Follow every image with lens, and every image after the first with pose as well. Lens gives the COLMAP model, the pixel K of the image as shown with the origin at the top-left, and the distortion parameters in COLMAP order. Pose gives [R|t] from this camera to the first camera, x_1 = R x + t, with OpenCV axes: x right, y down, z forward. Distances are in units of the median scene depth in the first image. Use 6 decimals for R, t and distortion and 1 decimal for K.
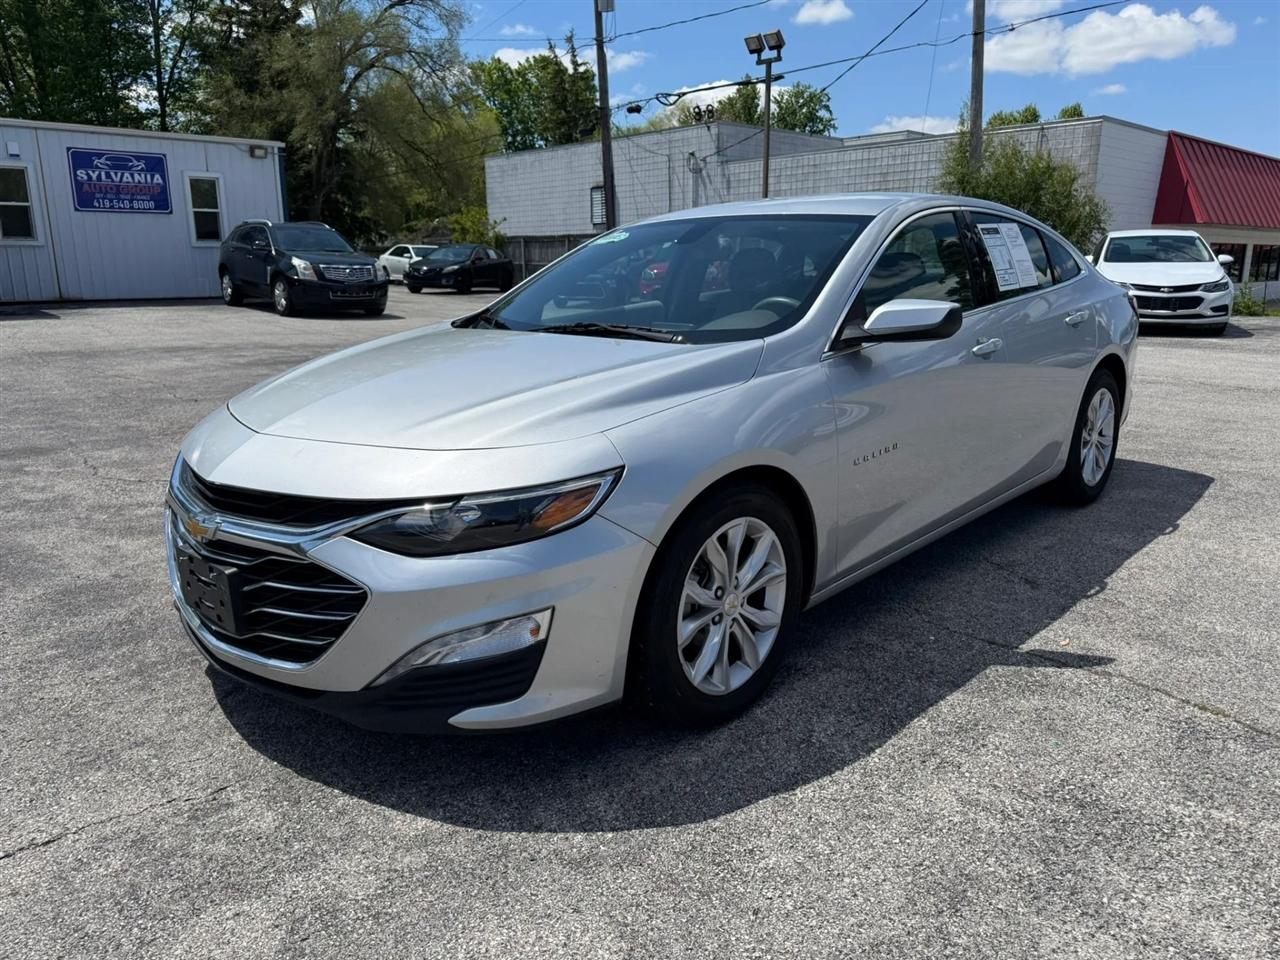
lens RADIAL K [[932.3, 0, 641.7], [0, 932.3, 478.5], [0, 0, 1]] dist [0.004450, -0.011202]
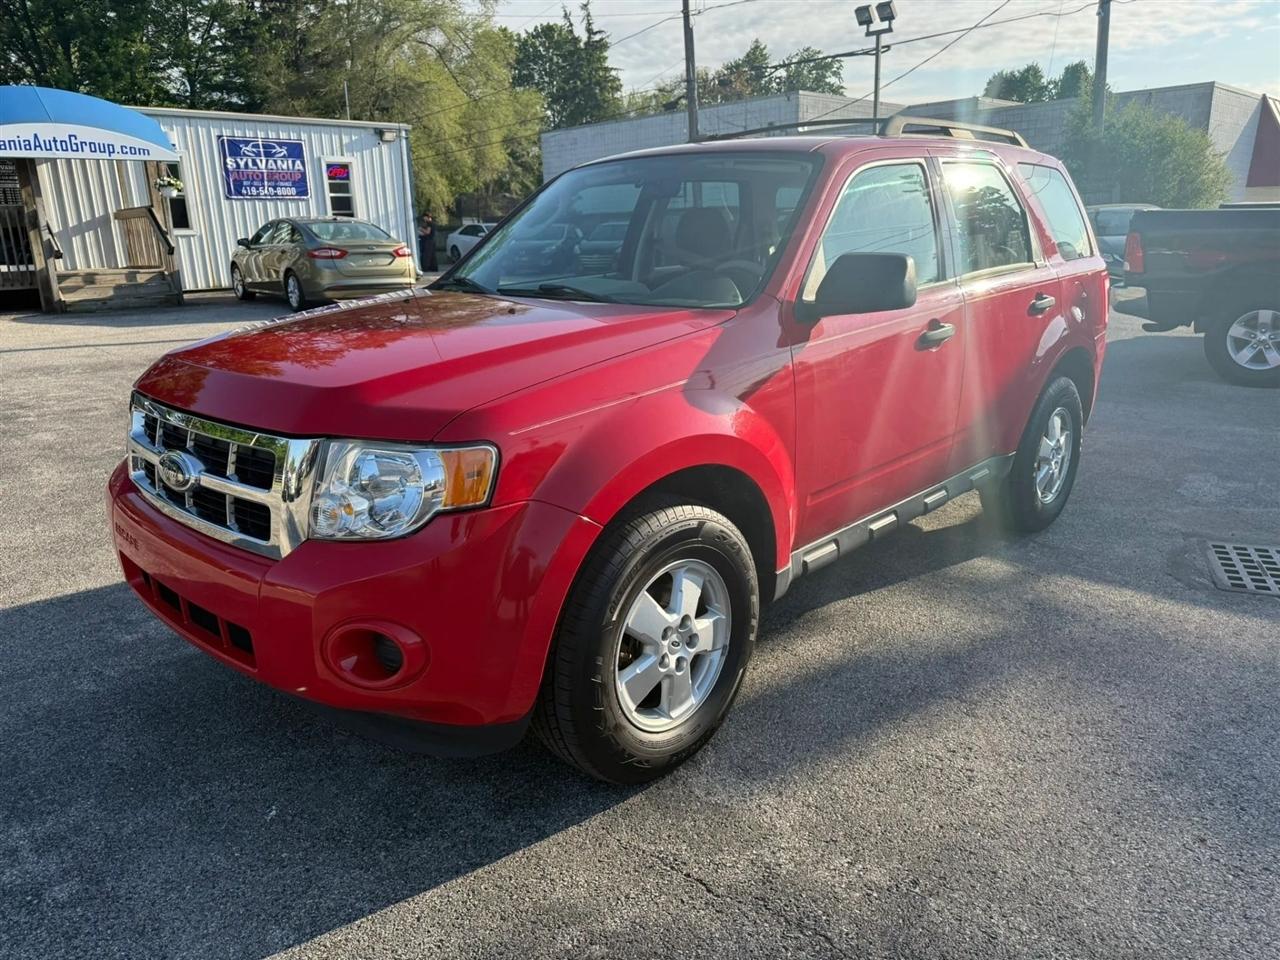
lens RADIAL K [[932.6, 0, 634.8], [0, 932.6, 475.3], [0, 0, 1]] dist [0.006481, -0.014550]
pose [[0.999515, -0.027925, 0.013756, -0.179683], [0.027506, 0.999179, 0.029752, -0.005262], [-0.014575, -0.029360, 0.999463, -0.026310]]
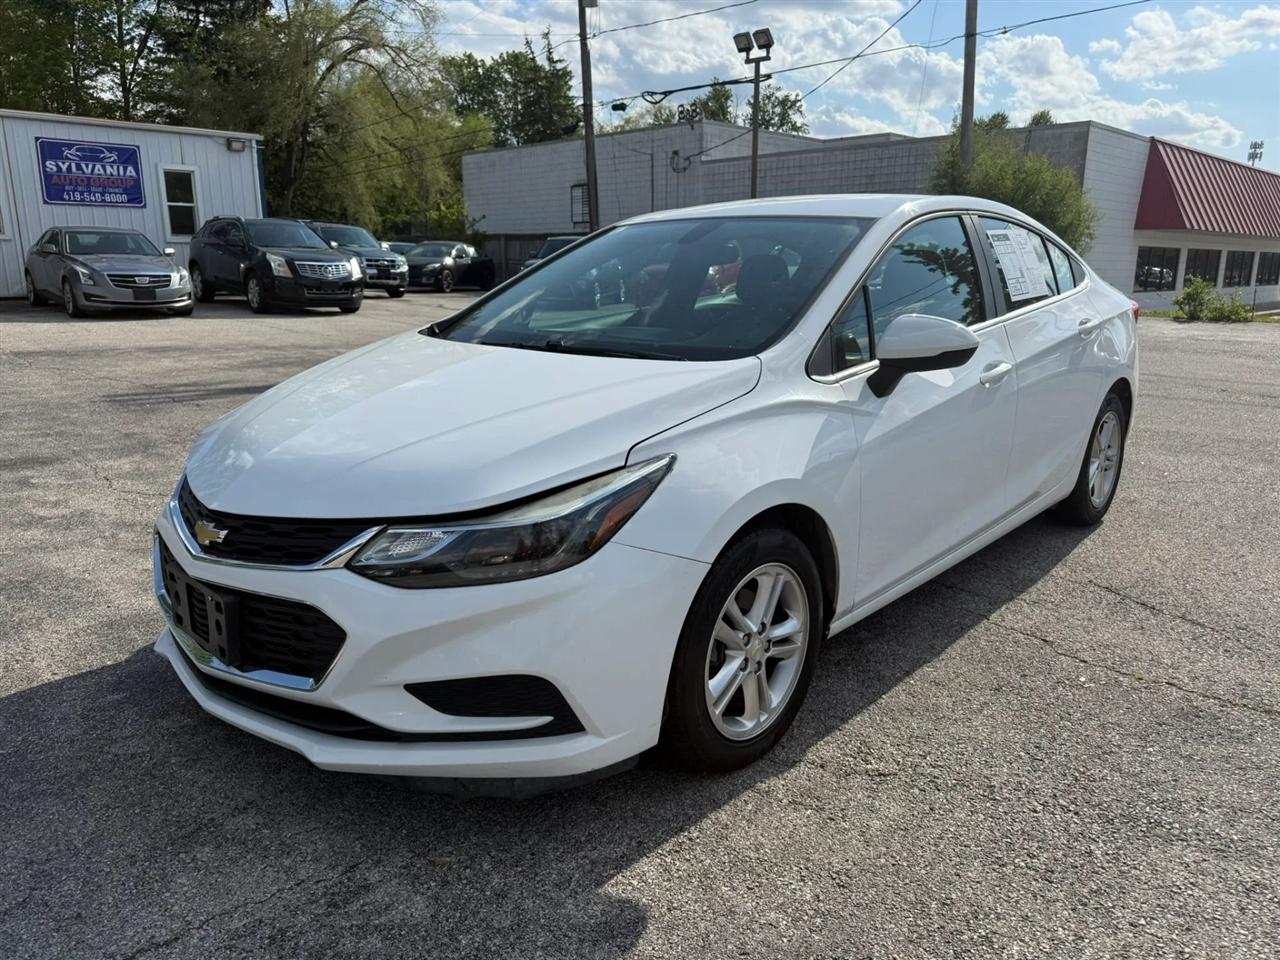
lens RADIAL K [[933.5, 0, 646.5], [0, 933.5, 483.4], [0, 0, 1]] dist [0.001031, -0.007399]
pose [[0.999223, 0.000024, 0.039403, -0.024204], [-0.000234, 0.999986, 0.005346, -0.003704], [-0.039402, -0.005351, 0.999209, 0.013156]]
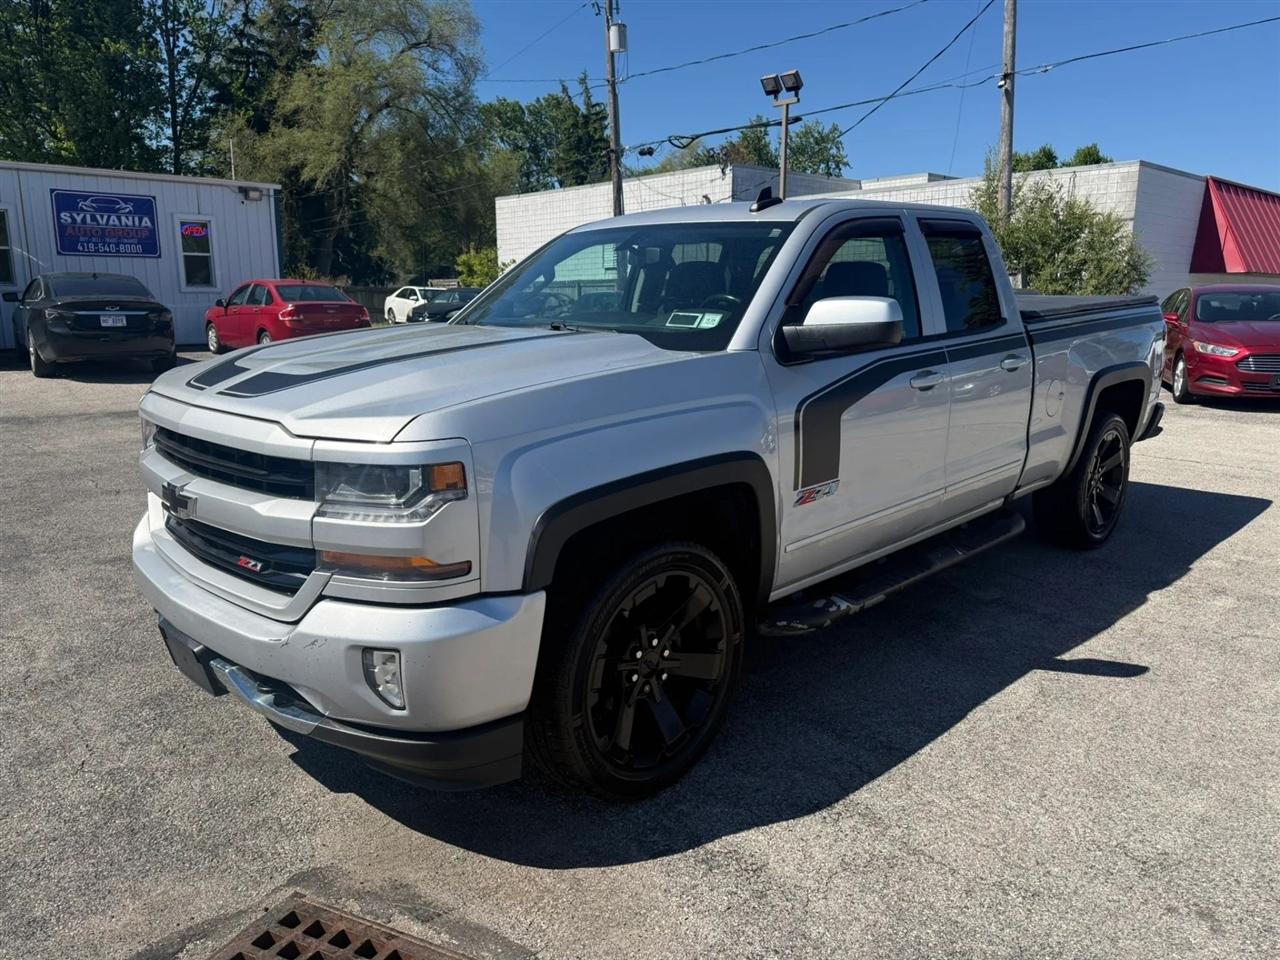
lens RADIAL K [[928.4, 0, 640.0], [0, 928.4, 480.0], [0, 0, 1]] dist [0.005465, -0.008158]
pose [[0.999824, 0.009513, -0.016177, 0.005900], [-0.010074, 0.999339, -0.034936, -0.028389], [0.015834, 0.035093, 0.999259, 0.064305]]
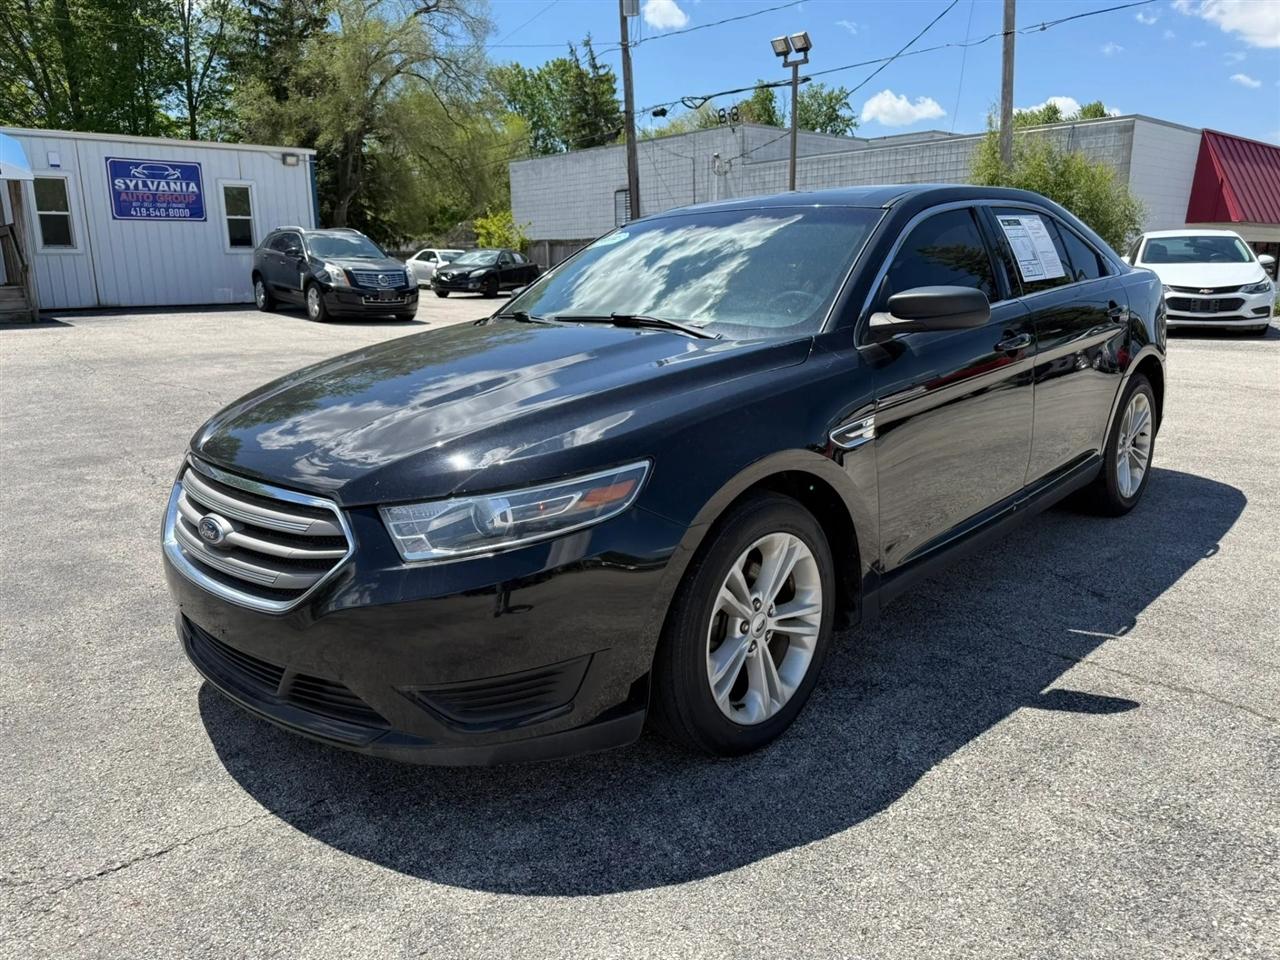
lens RADIAL K [[932.6, 0, 634.8], [0, 932.6, 475.3], [0, 0, 1]] dist [0.006481, -0.014550]
pose [[0.999595, -0.000699, -0.028459, -0.008849], [0.000566, 0.999989, -0.004689, -0.002196], [0.028462, 0.004671, 0.999584, -0.001656]]
